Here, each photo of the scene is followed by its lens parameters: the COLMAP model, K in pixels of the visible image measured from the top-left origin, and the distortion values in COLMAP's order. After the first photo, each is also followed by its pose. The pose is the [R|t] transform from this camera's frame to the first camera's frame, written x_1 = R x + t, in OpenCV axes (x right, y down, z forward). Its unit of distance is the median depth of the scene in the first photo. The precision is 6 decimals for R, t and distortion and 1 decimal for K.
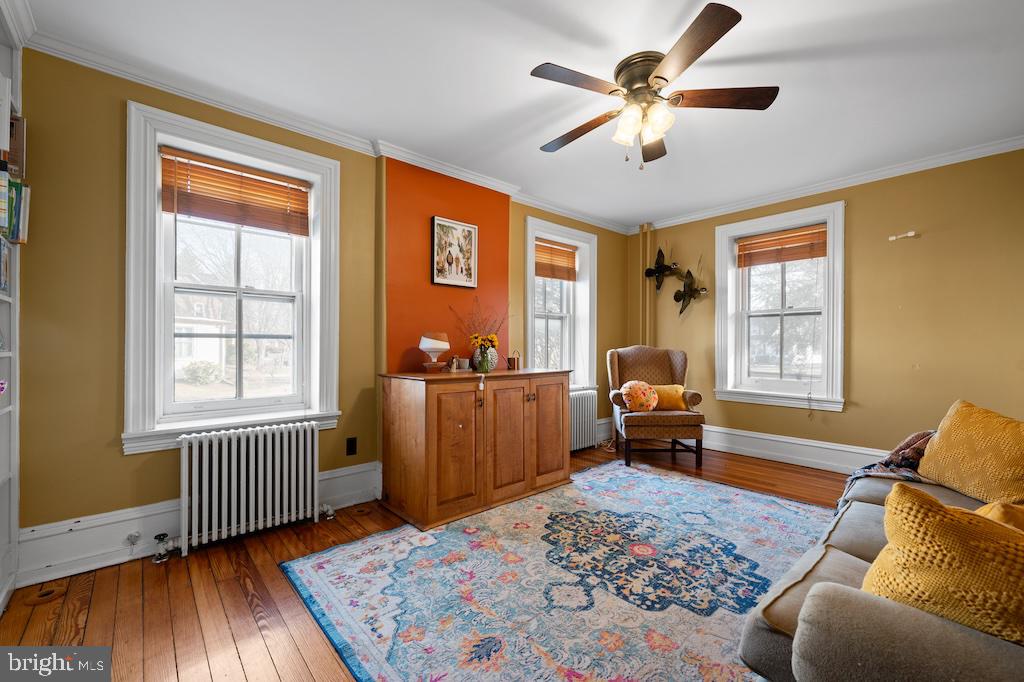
lens RADIAL K [[412.2, 0, 515.9], [0, 412.2, 344.3], [0, 0, 1]] dist [-0.001945, 0.000142]
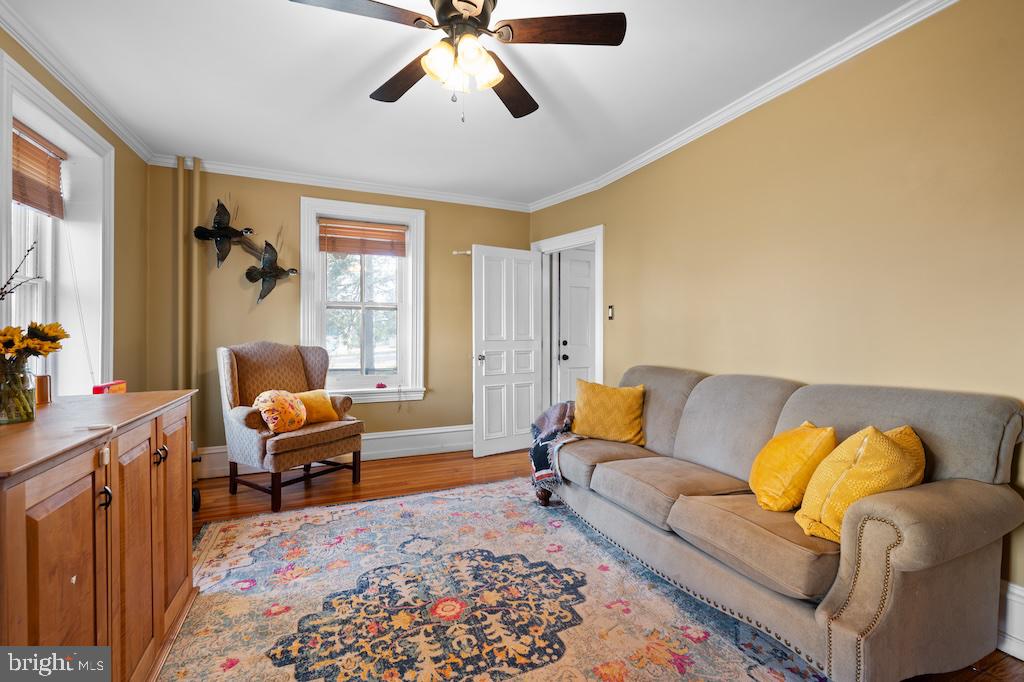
lens RADIAL K [[447.0, 0, 519.3], [0, 447.0, 335.2], [0, 0, 1]] dist [-0.002523, -0.000437]
pose [[0.312908, 0.002088, 0.949781, -0.375353], [-0.001753, 0.999997, -0.001620, -0.012333], [-0.949782, -0.001158, 0.312911, 0.509161]]
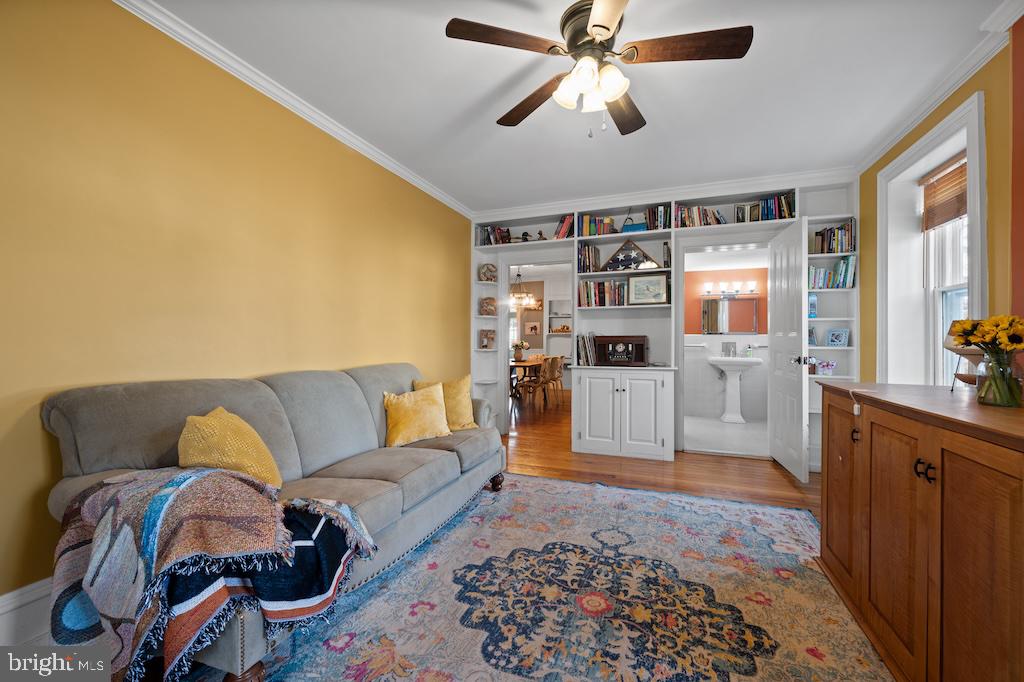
lens RADIAL K [[412.2, 0, 513.5], [0, 412.2, 336.3], [0, 0, 1]] dist [-0.001945, 0.000142]
pose [[-0.891803, -0.011754, -0.452270, 0.668859], [-0.004027, 0.999829, -0.018045, 0.007879], [0.452405, -0.014271, -0.891698, 1.361107]]
